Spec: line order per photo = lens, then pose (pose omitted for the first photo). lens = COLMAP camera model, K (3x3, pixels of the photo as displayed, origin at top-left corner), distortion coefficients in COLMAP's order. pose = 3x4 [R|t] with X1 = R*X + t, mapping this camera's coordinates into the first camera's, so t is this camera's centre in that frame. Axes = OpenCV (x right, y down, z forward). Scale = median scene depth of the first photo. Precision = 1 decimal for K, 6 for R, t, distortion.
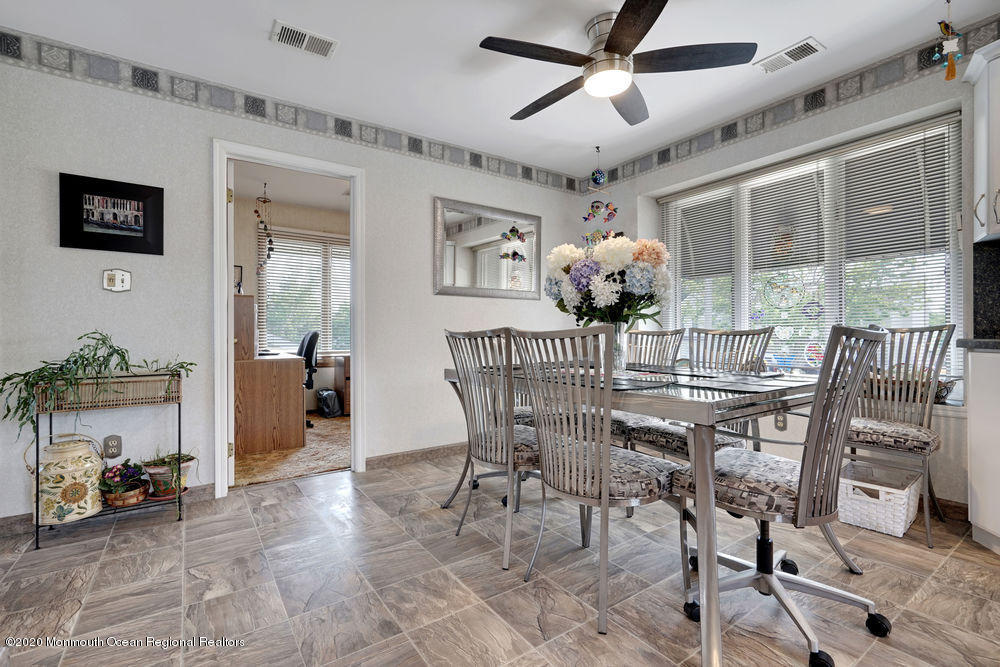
lens RADIAL K [[449.0, 0, 500.0], [0, 449.0, 333.5], [0, 0, 1]] dist [-0.002728, 0.000356]
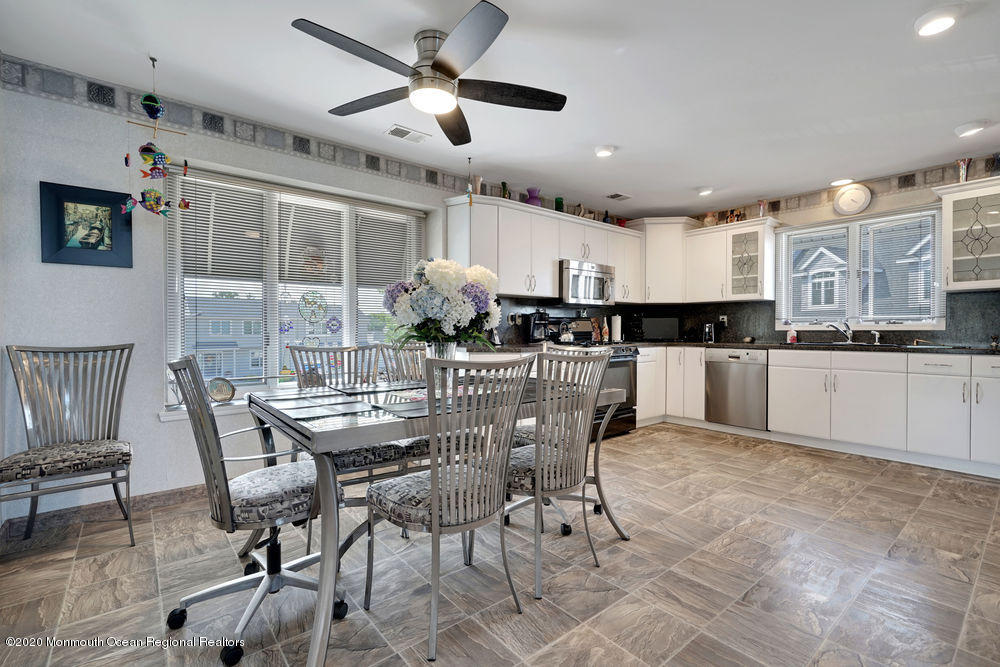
lens RADIAL K [[449.8, 0, 500.0], [0, 449.8, 333.5], [0, 0, 1]] dist [-0.000549, 0.000615]
pose [[-0.078050, -0.004403, 0.996940, -0.658728], [-0.000867, 0.999990, 0.004349, -0.042544], [-0.996949, -0.000525, -0.078053, 0.801893]]
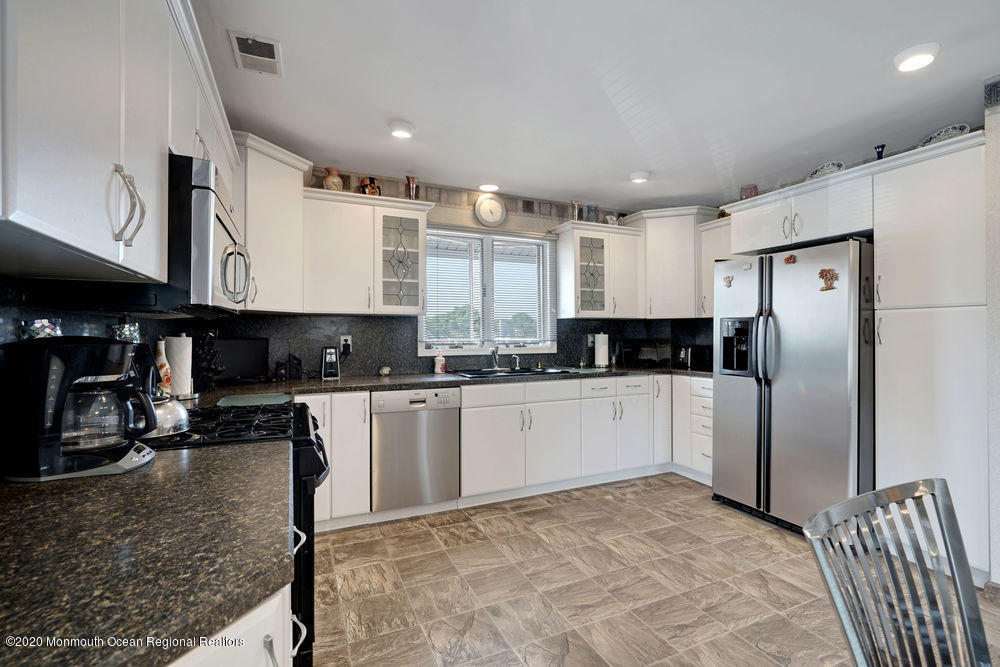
lens RADIAL K [[449.8, 0, 500.0], [0, 449.8, 333.5], [0, 0, 1]] dist [-0.000549, 0.000615]
pose [[-0.983815, 0.005343, 0.179110, 0.615321], [0.005362, 0.999986, -0.000374, -0.118319], [-0.179109, 0.000593, -0.983829, 0.855844]]
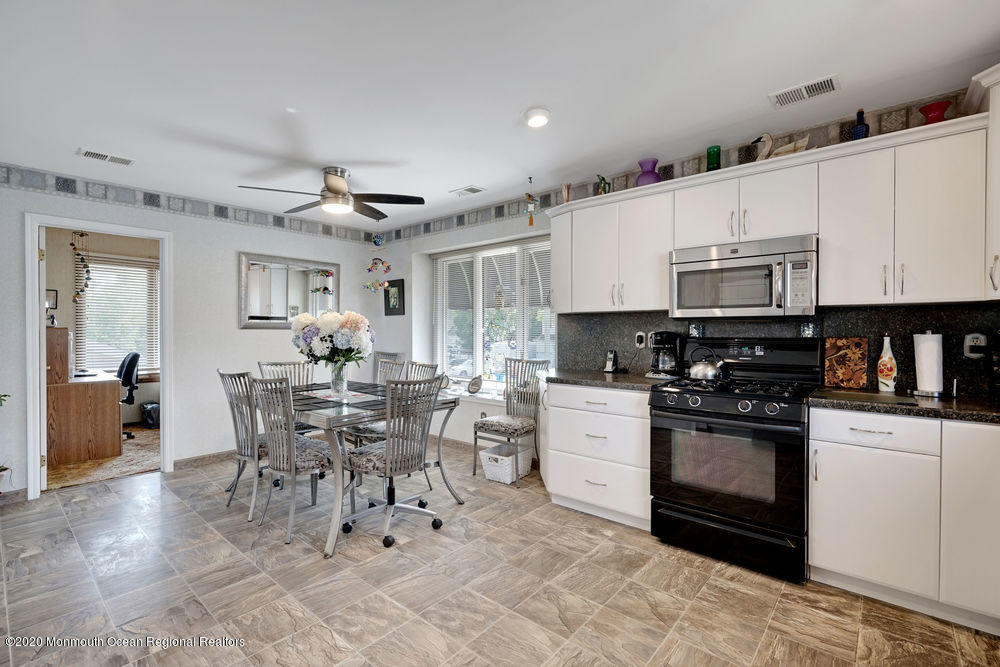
lens RADIAL K [[449.8, 0, 500.0], [0, 449.8, 333.5], [0, 0, 1]] dist [-0.000549, 0.000615]
pose [[0.969505, 0.002915, 0.245055, 0.349134], [-0.005132, 0.999951, 0.008407, -0.120248], [-0.245019, -0.009408, 0.969473, -0.561120]]
